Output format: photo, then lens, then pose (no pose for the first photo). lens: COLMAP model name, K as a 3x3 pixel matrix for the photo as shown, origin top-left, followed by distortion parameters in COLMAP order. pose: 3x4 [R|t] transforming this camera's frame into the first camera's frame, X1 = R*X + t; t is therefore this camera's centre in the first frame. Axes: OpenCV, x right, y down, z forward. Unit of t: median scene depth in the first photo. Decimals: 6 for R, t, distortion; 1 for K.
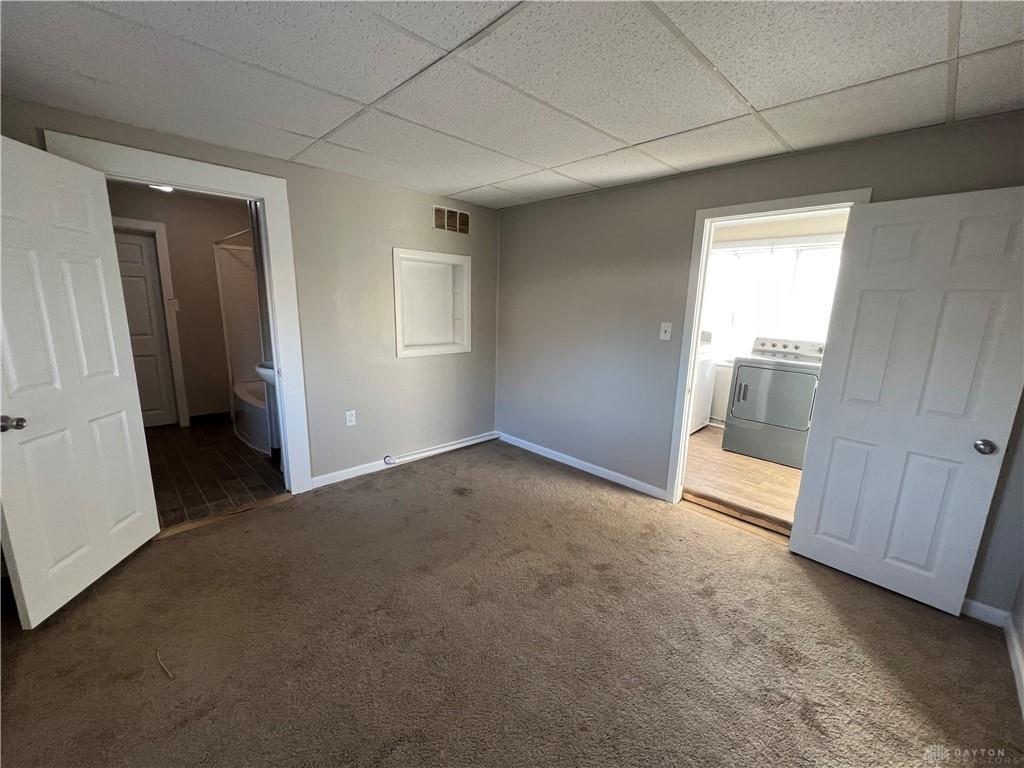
lens RADIAL K [[406.9, 0, 513.7], [0, 406.9, 381.7], [0, 0, 1]] dist [-0.002442, 0.000000]
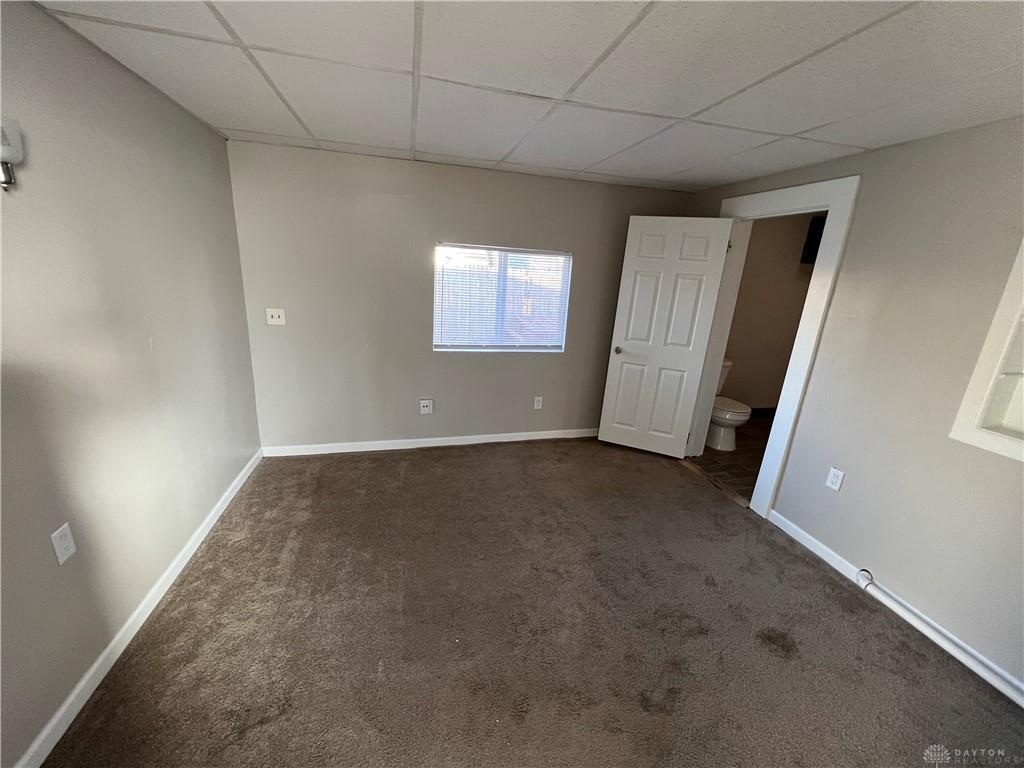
lens RADIAL K [[409.3, 0, 512.5], [0, 409.3, 381.3], [0, 0, 1]] dist [-0.002721, 0.000384]
pose [[-0.498973, 0.179919, -0.847735, 0.545700], [-0.243567, 0.909667, 0.336425, -0.199337], [0.831686, 0.374347, -0.410077, 0.830955]]
